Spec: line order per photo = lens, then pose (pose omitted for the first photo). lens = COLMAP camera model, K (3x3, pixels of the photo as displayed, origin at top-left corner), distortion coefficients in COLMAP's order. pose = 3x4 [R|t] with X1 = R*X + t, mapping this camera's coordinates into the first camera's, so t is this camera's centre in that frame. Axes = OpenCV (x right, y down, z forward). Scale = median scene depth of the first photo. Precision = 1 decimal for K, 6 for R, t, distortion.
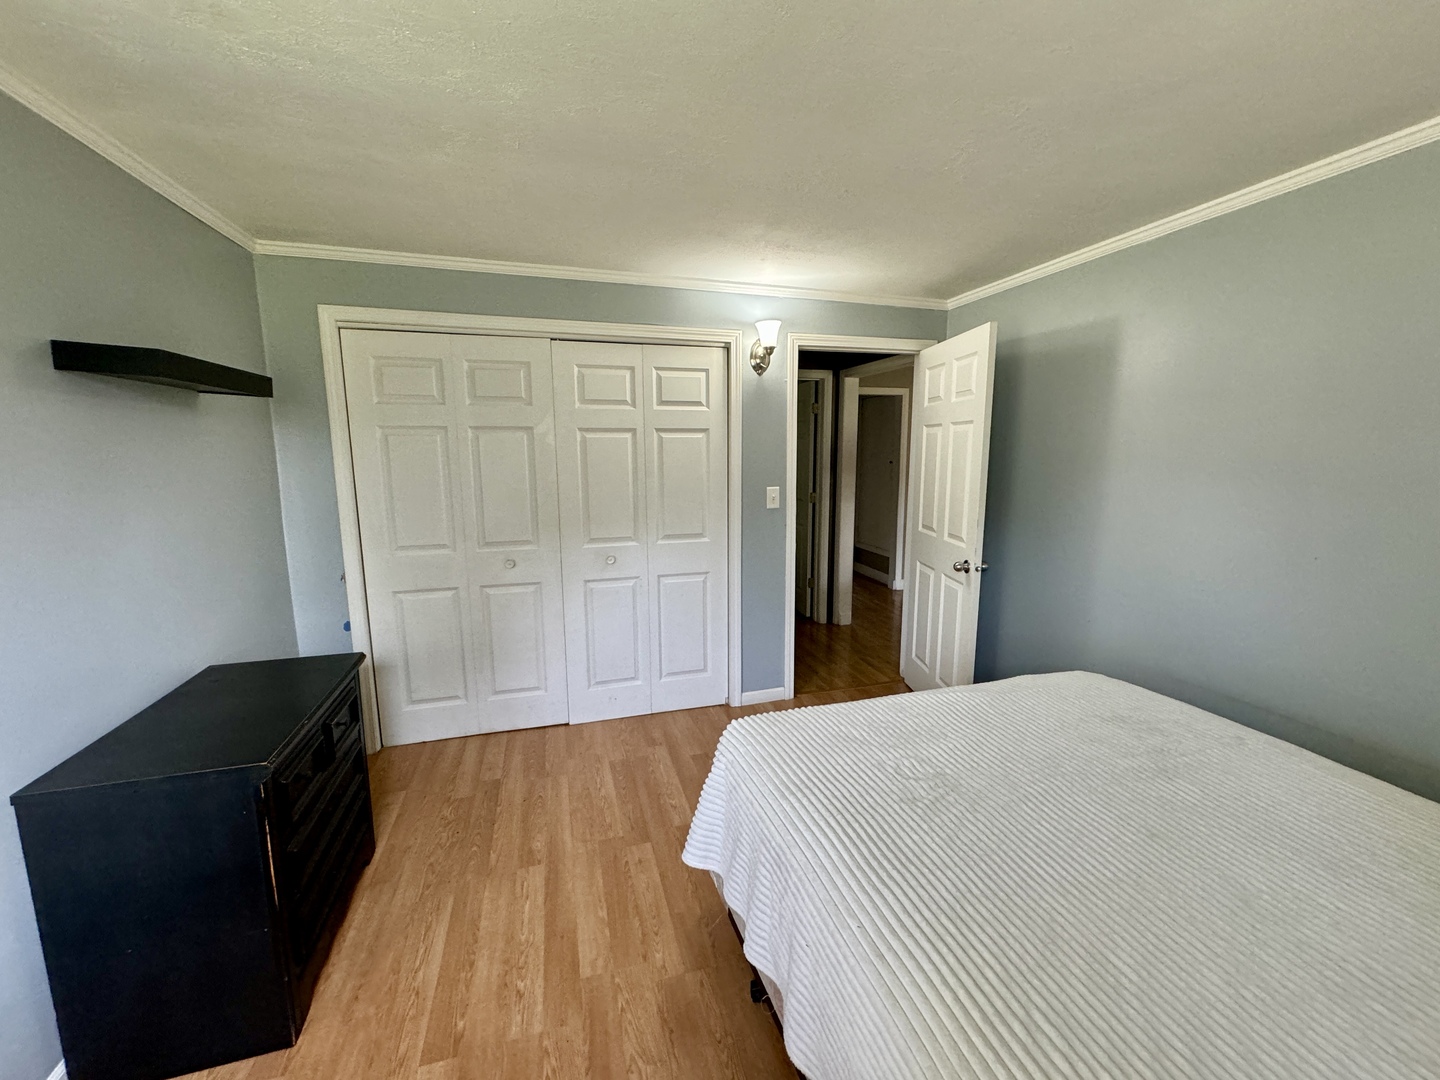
lens RADIAL K [[572.3, 0, 721.1], [0, 572.3, 538.7], [0, 0, 1]] dist [-0.001400, 0.000272]
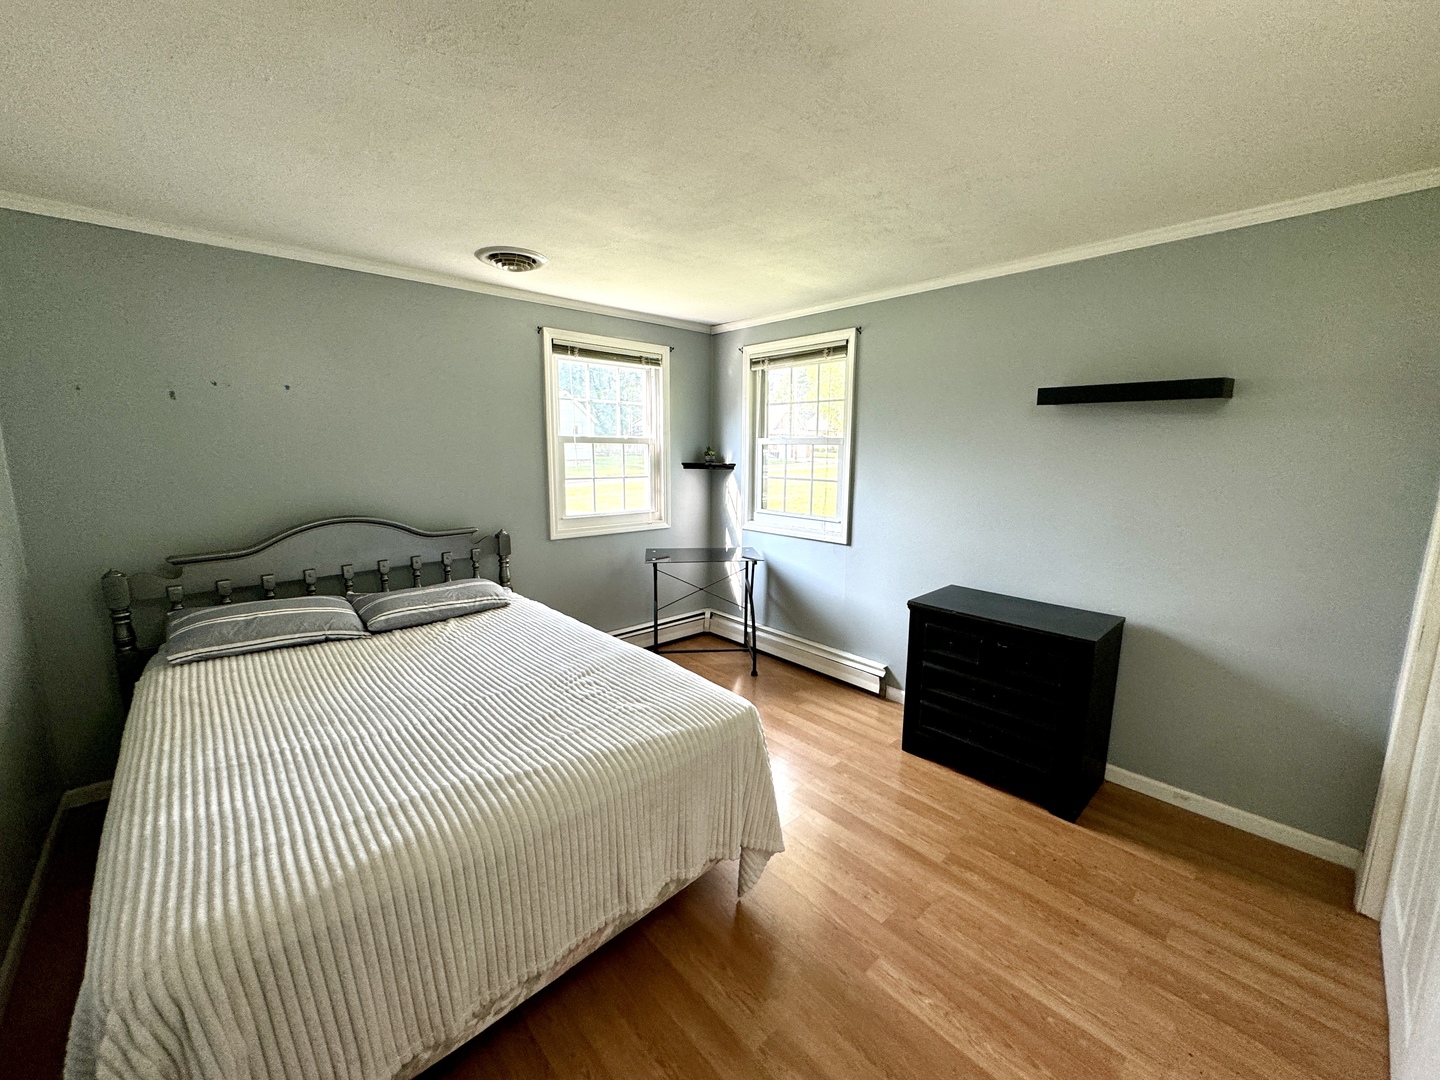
lens RADIAL K [[572.3, 0, 721.1], [0, 572.3, 538.7], [0, 0, 1]] dist [-0.001400, 0.000272]
pose [[-0.899658, 0.058428, -0.432668, 0.354835], [-0.080324, 0.951939, 0.295569, -0.190793], [0.429143, 0.300664, -0.851726, 1.255688]]
